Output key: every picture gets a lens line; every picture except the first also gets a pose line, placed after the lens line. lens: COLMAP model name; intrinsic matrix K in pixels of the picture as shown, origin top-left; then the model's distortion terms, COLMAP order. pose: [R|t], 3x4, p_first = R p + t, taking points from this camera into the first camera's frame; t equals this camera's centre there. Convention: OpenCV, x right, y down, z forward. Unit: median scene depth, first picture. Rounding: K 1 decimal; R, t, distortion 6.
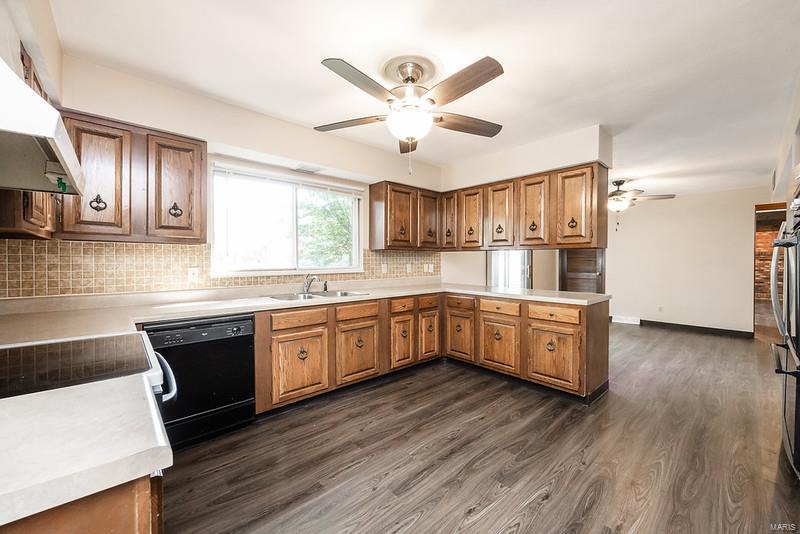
lens RADIAL K [[310.4, 0, 410.3], [0, 310.4, 262.2], [0, 0, 1]] dist [-0.001654, -0.000049]
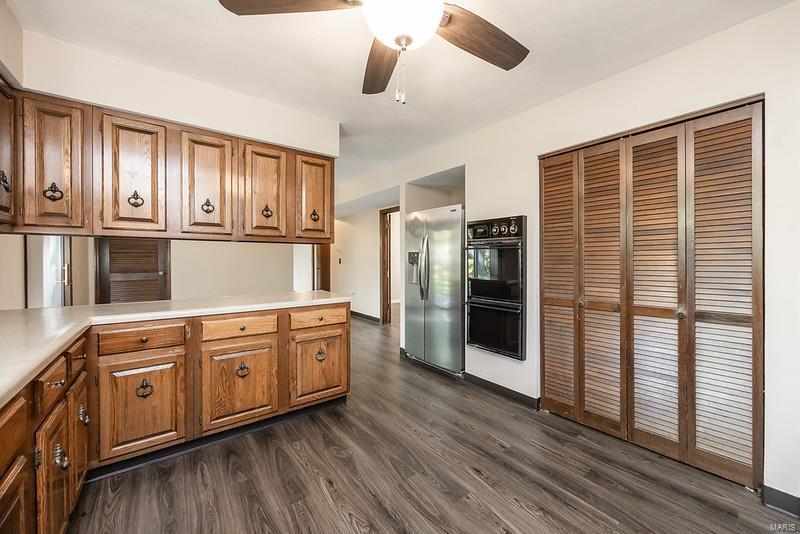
lens RADIAL K [[317.6, 0, 421.3], [0, 317.6, 258.1], [0, 0, 1]] dist [-0.000966, -0.000039]
pose [[0.067289, -0.005563, 0.997718, -0.414694], [0.000357, 0.999985, 0.005551, -0.006652], [-0.997733, -0.000017, 0.067290, 0.662194]]
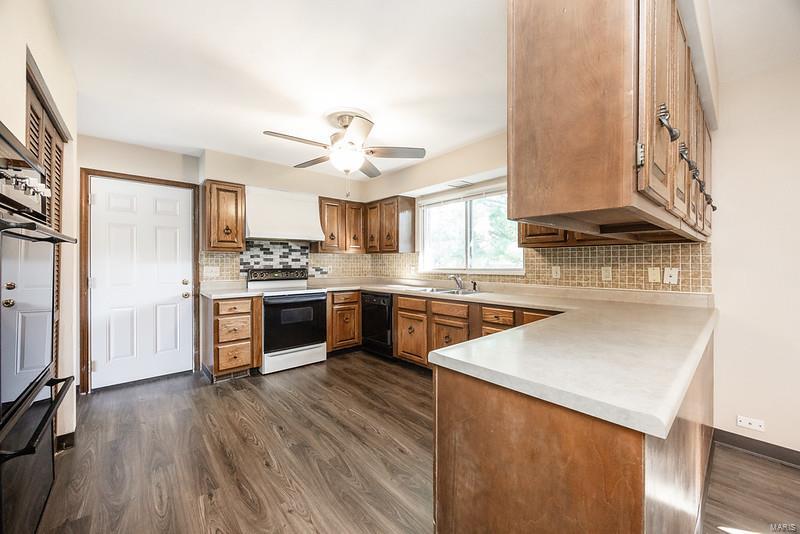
lens RADIAL K [[310.4, 0, 410.3], [0, 310.4, 262.2], [0, 0, 1]] dist [-0.001654, -0.000049]
pose [[-0.007790, 0.000657, -0.999969, 0.949568], [0.002741, 0.999996, 0.000635, -0.007226], [0.999966, -0.002736, -0.007792, 0.914140]]
